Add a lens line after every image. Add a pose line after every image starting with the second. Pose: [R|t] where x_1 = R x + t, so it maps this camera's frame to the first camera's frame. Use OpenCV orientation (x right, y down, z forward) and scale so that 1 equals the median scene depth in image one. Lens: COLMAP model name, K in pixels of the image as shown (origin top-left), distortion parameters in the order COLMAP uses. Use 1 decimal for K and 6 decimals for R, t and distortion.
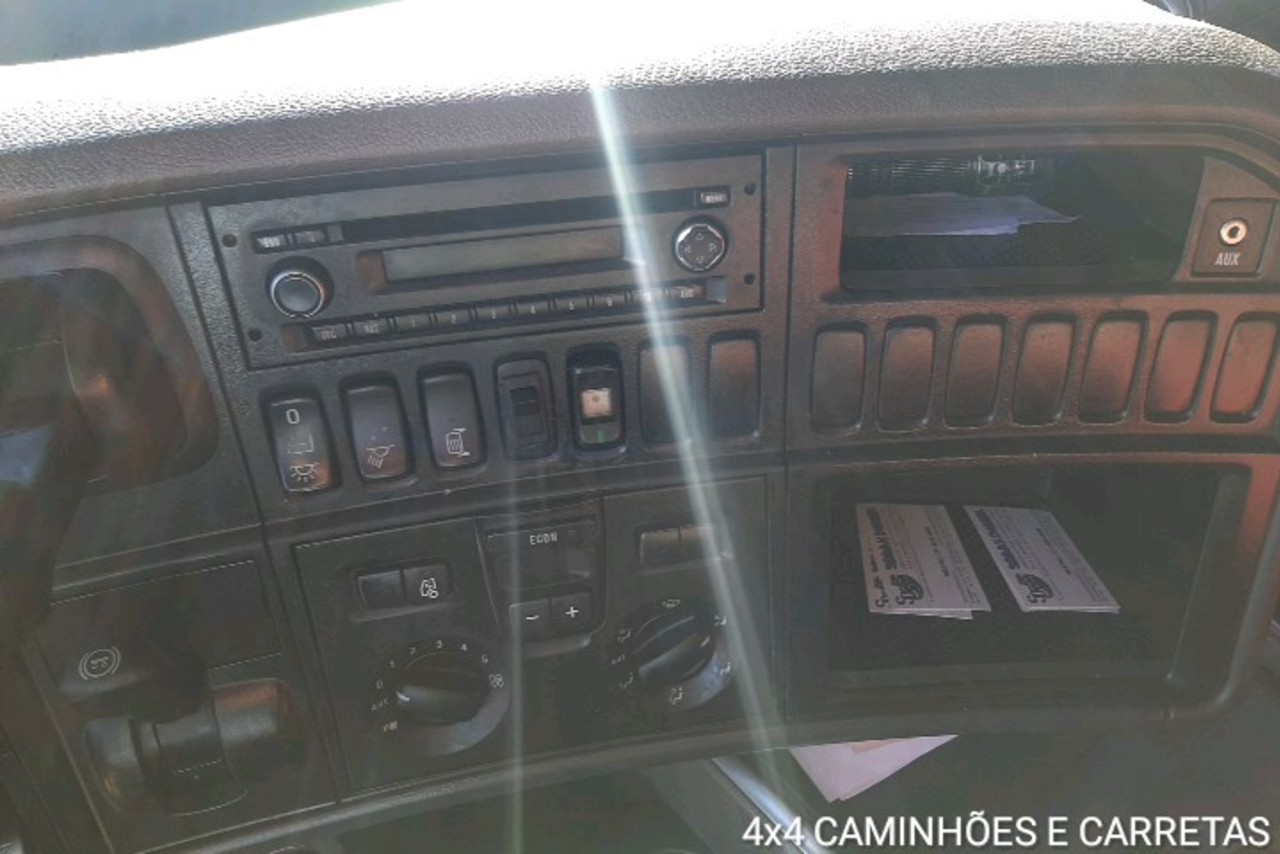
lens RADIAL K [[954.9, 0, 640.0], [0, 954.9, 427.0], [0, 0, 1]] dist [0.032066, -0.084179]
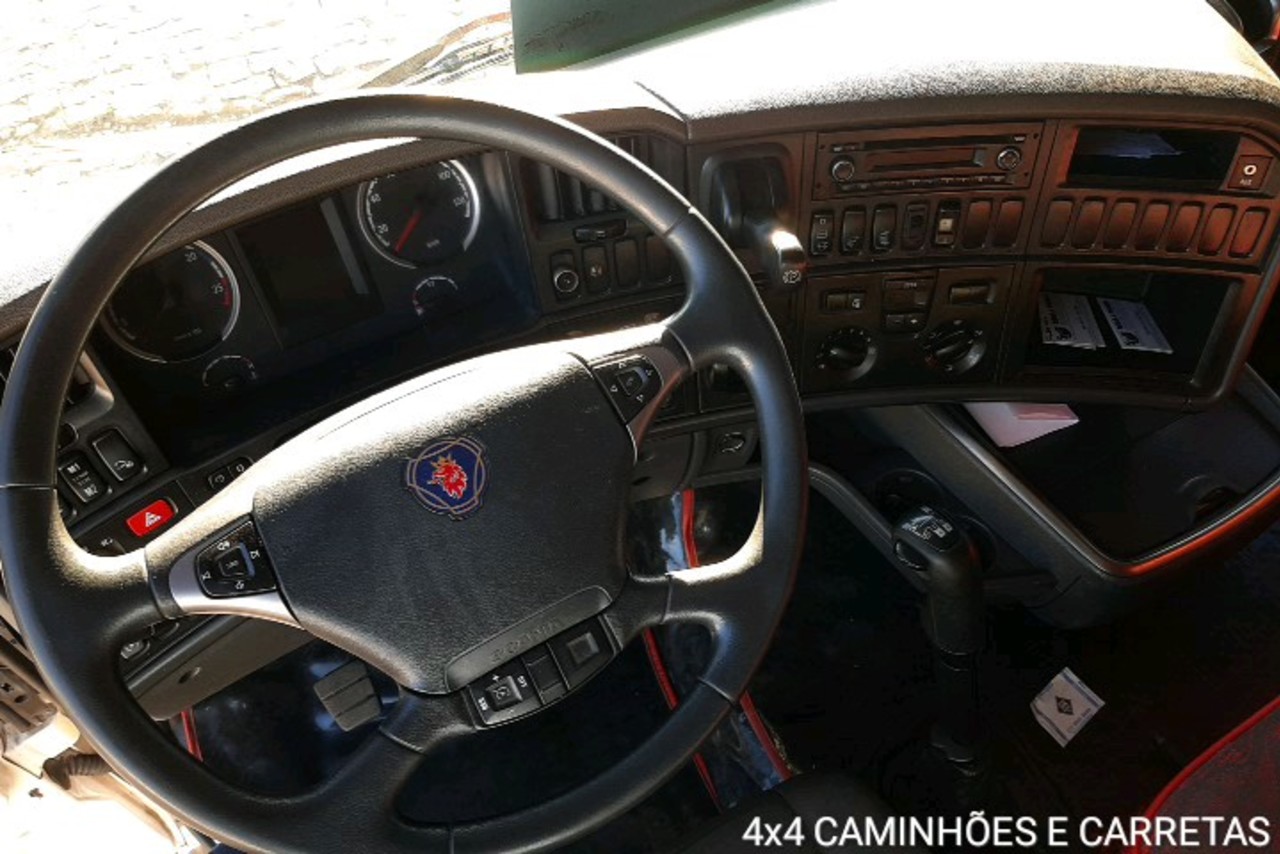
lens RADIAL K [[954.9, 0, 640.0], [0, 954.9, 427.0], [0, 0, 1]] dist [0.032066, -0.084179]
pose [[0.993395, 0.089808, -0.071425, -0.551056], [-0.075148, 0.979573, 0.186519, 0.072650], [0.086717, -0.179920, 0.979852, -1.339186]]
